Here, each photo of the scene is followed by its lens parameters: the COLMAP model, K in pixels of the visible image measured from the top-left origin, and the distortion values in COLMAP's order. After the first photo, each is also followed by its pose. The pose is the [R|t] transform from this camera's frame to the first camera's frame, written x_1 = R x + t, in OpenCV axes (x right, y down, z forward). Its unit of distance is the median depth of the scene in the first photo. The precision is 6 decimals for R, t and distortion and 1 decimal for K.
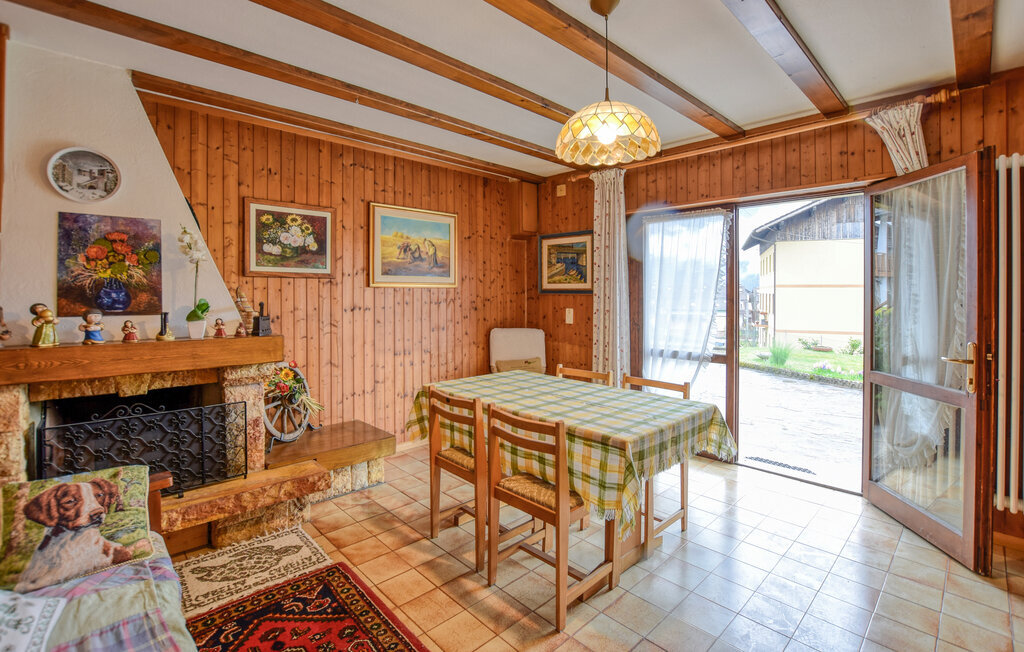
lens RADIAL K [[459.2, 0, 509.3], [0, 459.2, 294.3], [0, 0, 1]] dist [-0.034659, 0.005297]
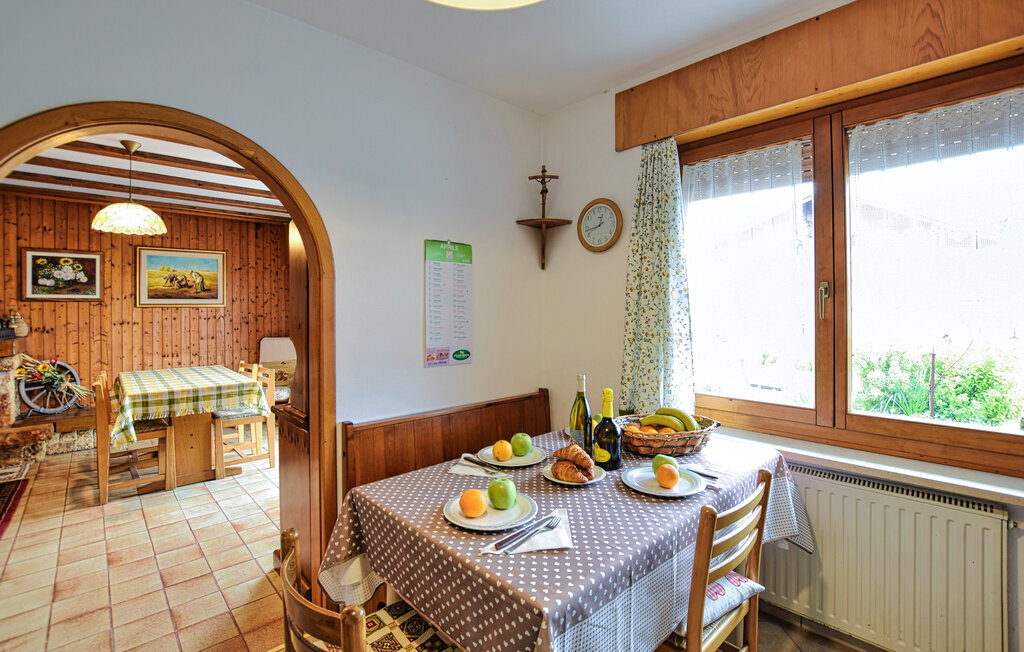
lens RADIAL K [[459.2, 0, 513.1], [0, 459.2, 306.9], [0, 0, 1]] dist [-0.034659, 0.005297]
pose [[0.999950, -0.008291, -0.005547, 0.897288], [0.008254, 0.999944, -0.006688, 0.001110], [0.005603, 0.006642, 0.999962, -0.376723]]
